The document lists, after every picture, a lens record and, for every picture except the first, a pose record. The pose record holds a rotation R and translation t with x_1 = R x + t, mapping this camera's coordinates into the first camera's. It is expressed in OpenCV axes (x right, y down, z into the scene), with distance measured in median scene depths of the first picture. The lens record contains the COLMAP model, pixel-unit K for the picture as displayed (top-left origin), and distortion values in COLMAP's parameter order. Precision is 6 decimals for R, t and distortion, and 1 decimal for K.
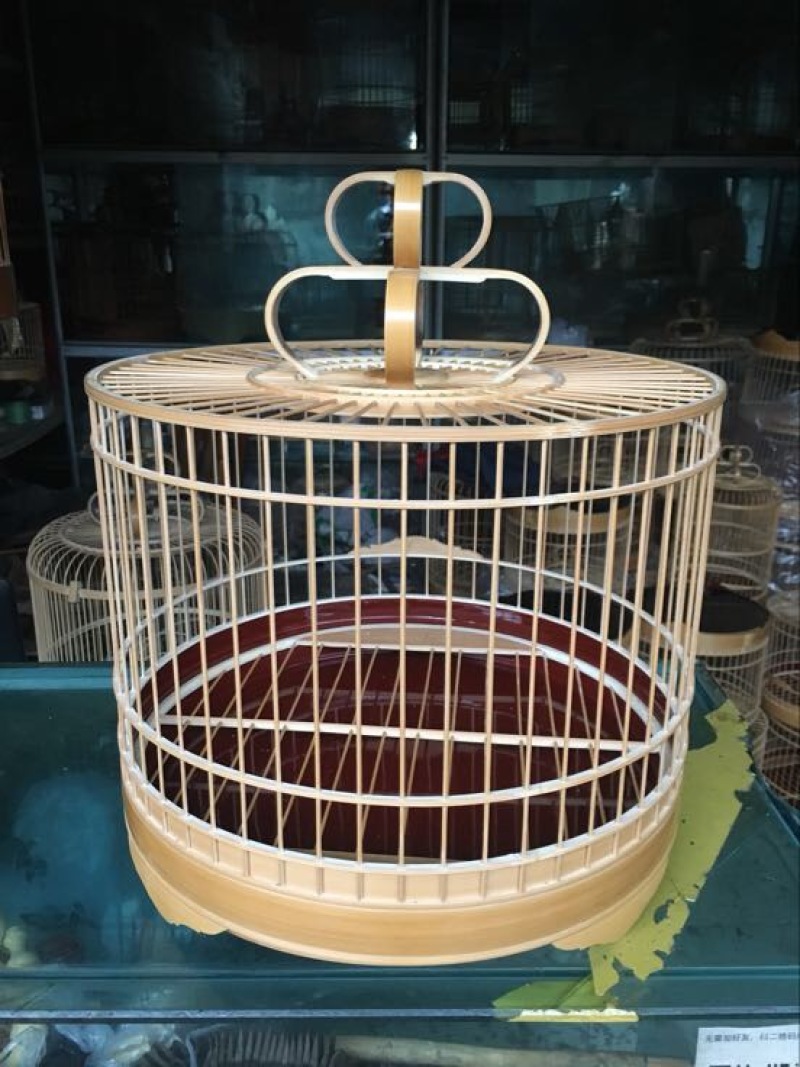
lens RADIAL K [[919.7, 0, 400.0], [0, 919.7, 533.5], [0, 0, 1]] dist [0.083939, -0.128705]
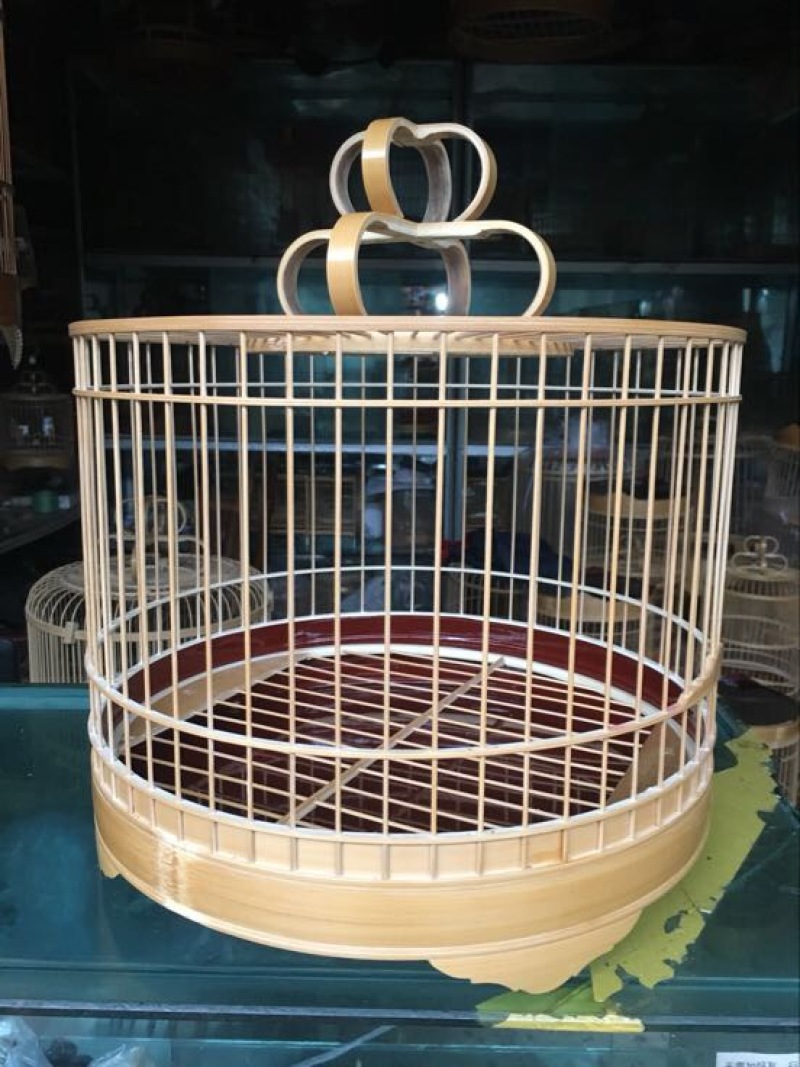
lens RADIAL K [[919.7, 0, 400.0], [0, 919.7, 533.5], [0, 0, 1]] dist [0.083939, -0.128705]
pose [[0.999479, 0.013657, -0.029248, 0.028342], [-0.017210, 0.992022, -0.124887, 0.102941], [0.027309, 0.125325, 0.991740, 0.047031]]
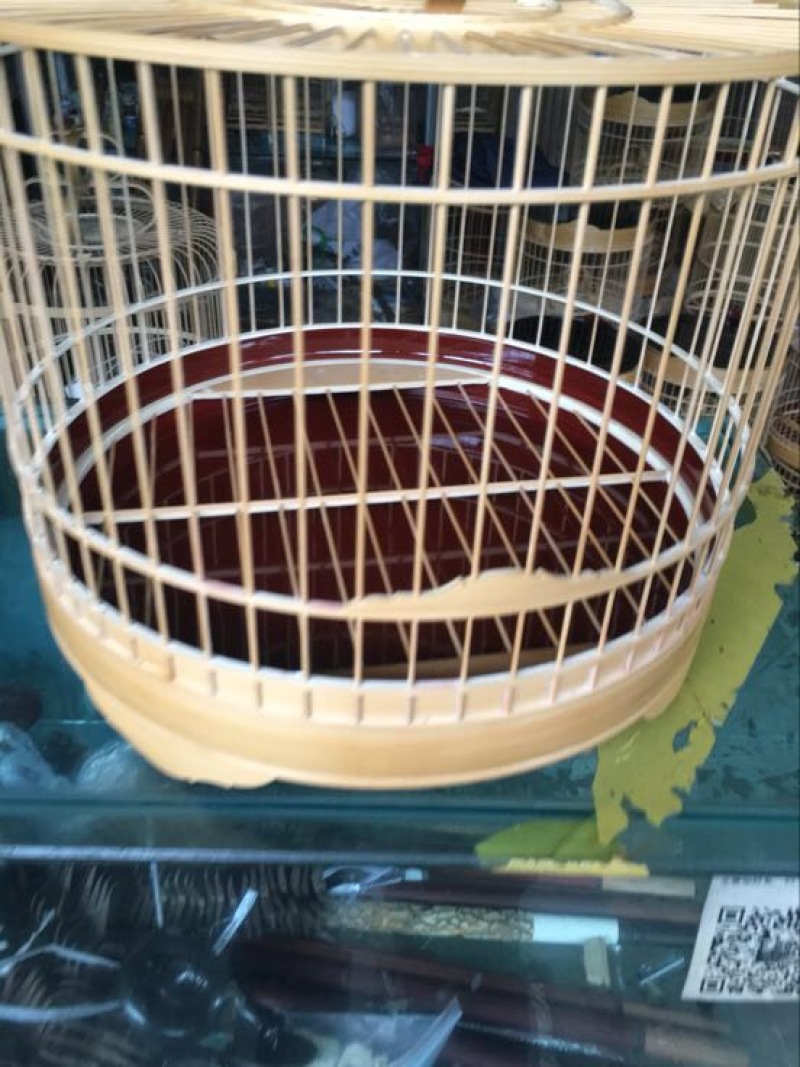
lens RADIAL K [[919.7, 0, 400.0], [0, 919.7, 533.5], [0, 0, 1]] dist [0.083939, -0.128705]
pose [[0.999476, 0.030645, 0.010414, 0.008987], [-0.032356, 0.954148, 0.297581, -0.004668], [-0.000817, -0.297762, 0.954640, 0.172258]]
